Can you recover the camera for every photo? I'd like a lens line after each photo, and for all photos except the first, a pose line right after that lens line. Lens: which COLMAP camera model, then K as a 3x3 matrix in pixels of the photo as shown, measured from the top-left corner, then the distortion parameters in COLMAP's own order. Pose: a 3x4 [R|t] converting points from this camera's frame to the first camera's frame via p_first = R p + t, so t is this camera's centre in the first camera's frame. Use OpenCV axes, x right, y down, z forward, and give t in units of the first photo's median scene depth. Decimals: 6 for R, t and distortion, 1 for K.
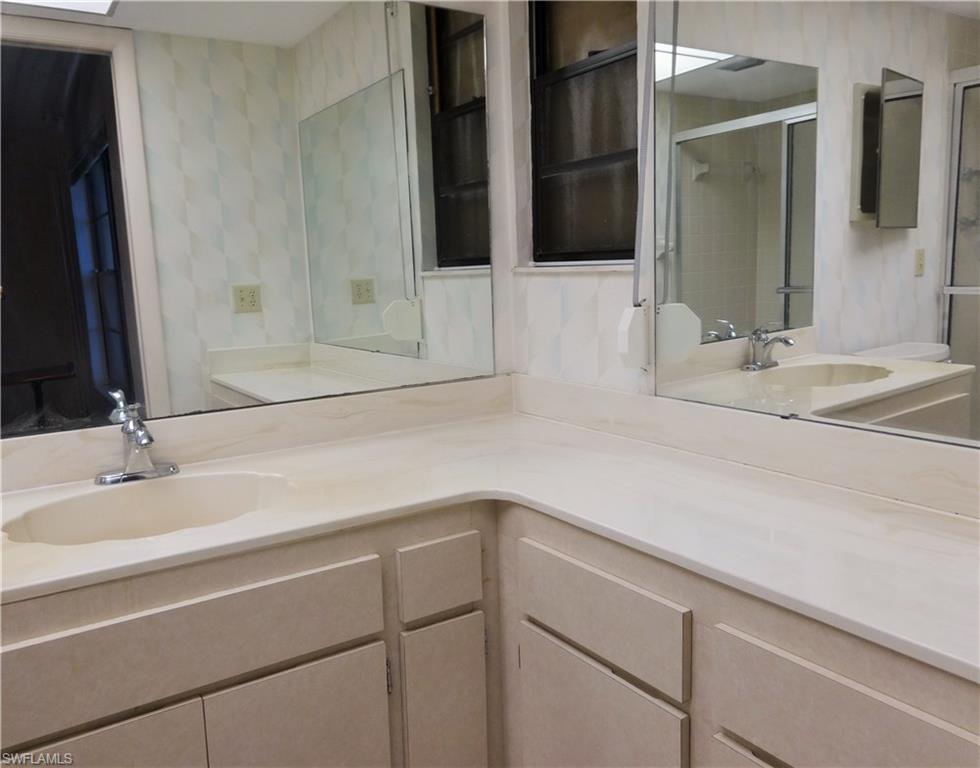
lens RADIAL K [[774.2, 0, 489.2], [0, 774.2, 379.7], [0, 0, 1]] dist [0.013574, -0.002871]
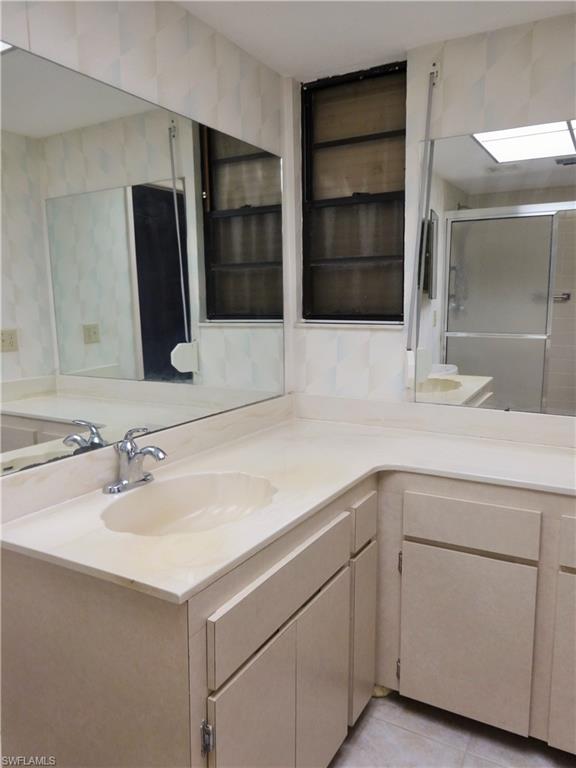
lens RADIAL K [[571.6, 0, 288.8], [0, 571.6, 388.4], [0, 0, 1]] dist [-0.000629, 0.006253]
pose [[0.888654, -0.042868, 0.456571, -0.454416], [0.044308, 0.998989, 0.007556, -0.023399], [-0.456433, 0.013515, 0.889655, 0.007638]]
